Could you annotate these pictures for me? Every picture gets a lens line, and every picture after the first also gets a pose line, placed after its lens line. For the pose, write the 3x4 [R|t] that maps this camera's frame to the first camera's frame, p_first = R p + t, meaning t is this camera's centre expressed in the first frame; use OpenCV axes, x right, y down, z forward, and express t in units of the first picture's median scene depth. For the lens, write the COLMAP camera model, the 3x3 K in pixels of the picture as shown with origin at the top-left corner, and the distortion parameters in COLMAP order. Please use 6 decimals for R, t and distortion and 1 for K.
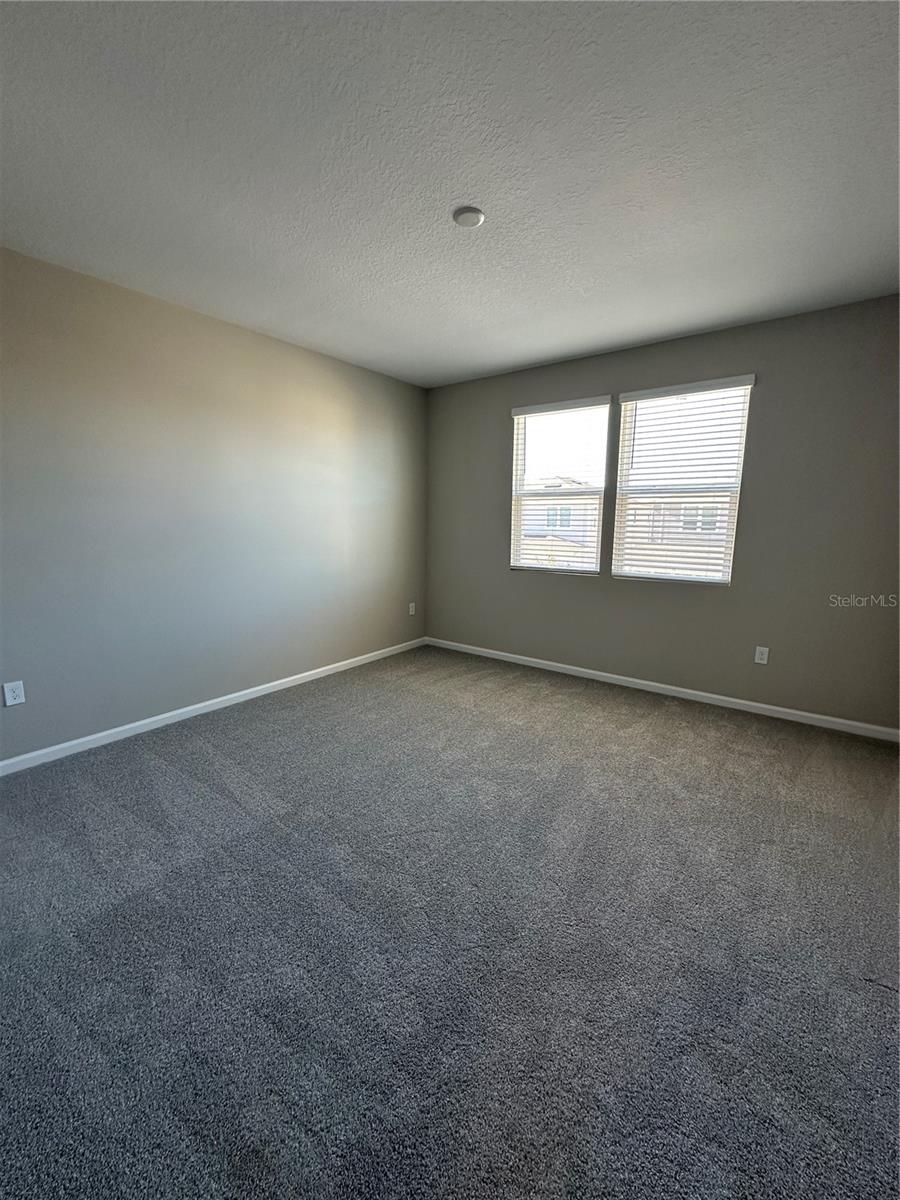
lens RADIAL K [[483.8, 0, 444.4], [0, 483.8, 602.9], [0, 0, 1]] dist [-0.001592, -0.000374]
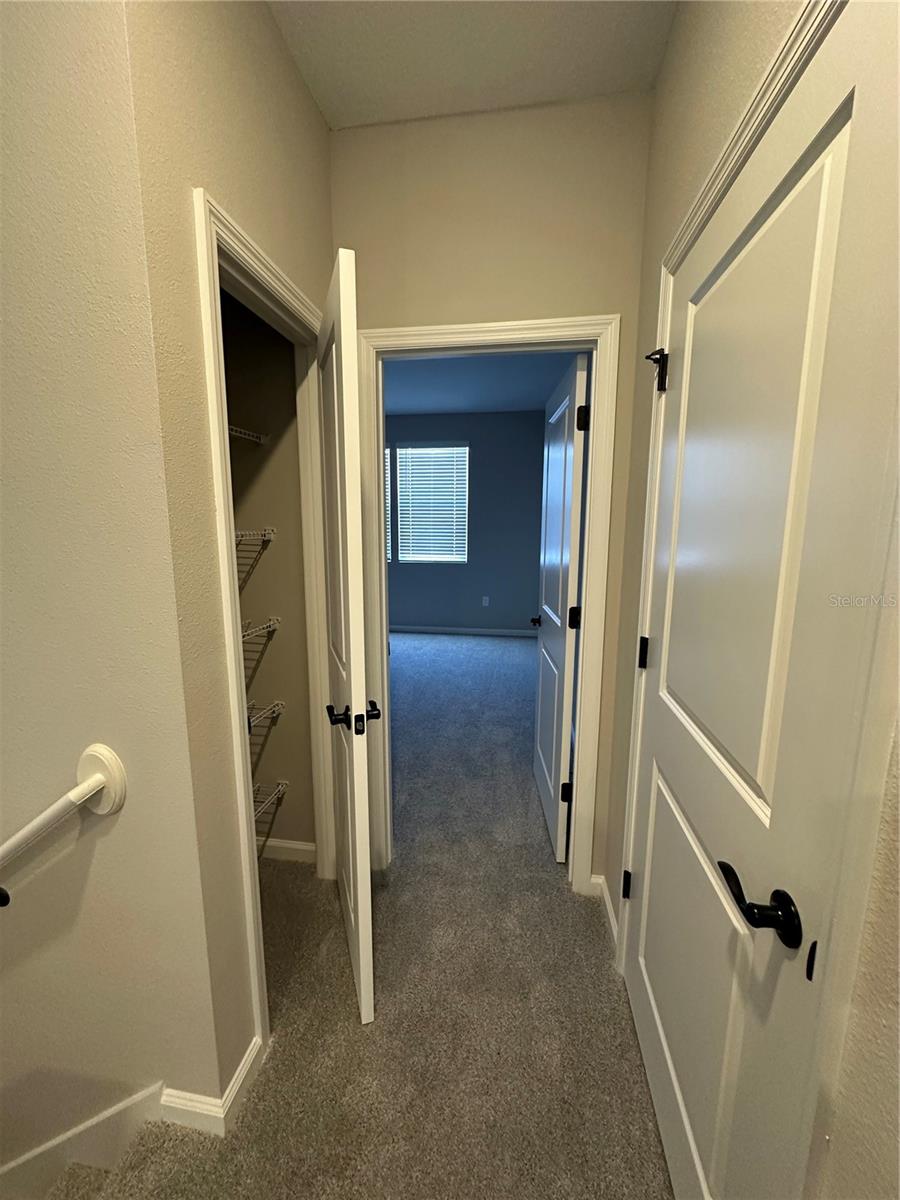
lens RADIAL K [[483.8, 0, 451.4], [0, 483.8, 605.4], [0, 0, 1]] dist [-0.001592, -0.000374]
pose [[0.877232, -0.074194, 0.474299, -0.291342], [0.076450, 0.996967, 0.014559, 0.081658], [-0.473941, 0.023489, 0.880243, -0.491704]]
